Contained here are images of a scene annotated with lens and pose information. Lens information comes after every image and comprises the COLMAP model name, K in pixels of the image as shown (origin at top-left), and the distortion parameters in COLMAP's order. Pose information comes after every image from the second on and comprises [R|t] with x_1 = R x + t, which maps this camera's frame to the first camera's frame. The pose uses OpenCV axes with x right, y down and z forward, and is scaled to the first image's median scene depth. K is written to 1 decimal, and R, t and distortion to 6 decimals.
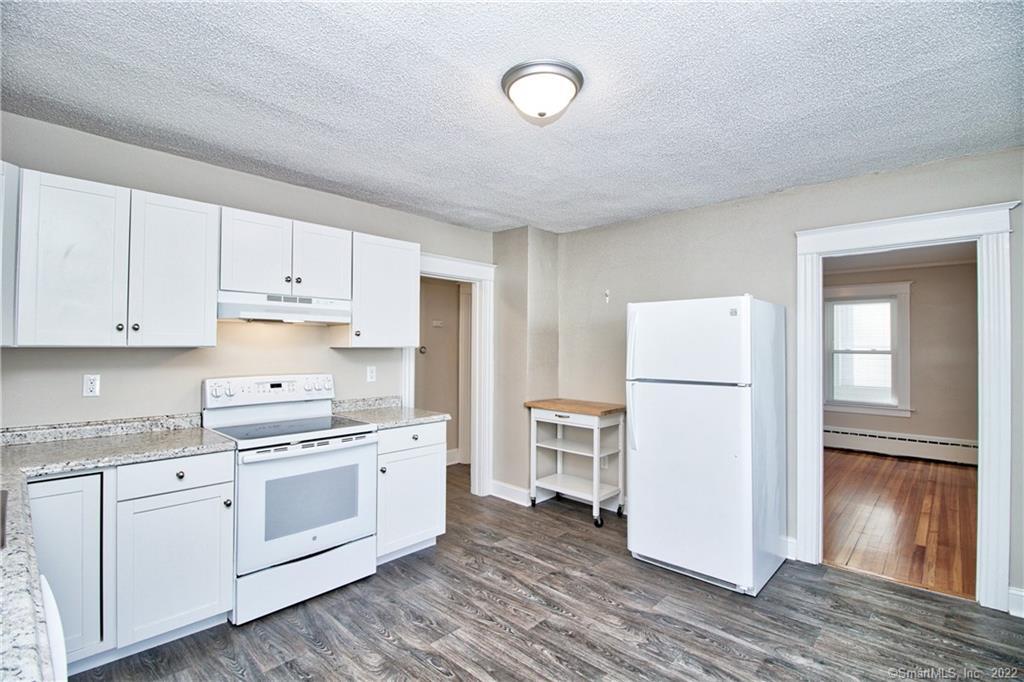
lens RADIAL K [[476.8, 0, 516.1], [0, 476.8, 335.3], [0, 0, 1]] dist [0.000672, -0.015275]
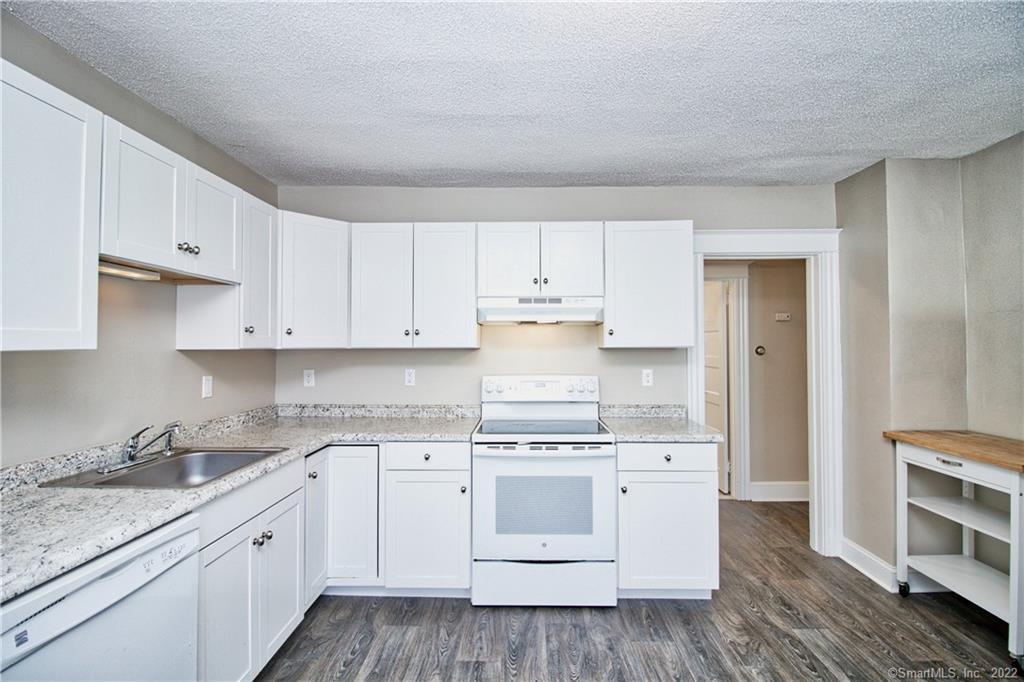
lens RADIAL K [[476.8, 0, 516.1], [0, 476.8, 335.3], [0, 0, 1]] dist [0.000672, -0.015275]
pose [[0.664039, -0.024812, -0.747286, 0.247860], [0.022620, 0.999658, -0.013091, 0.010645], [0.747356, -0.008211, 0.664373, 0.288713]]
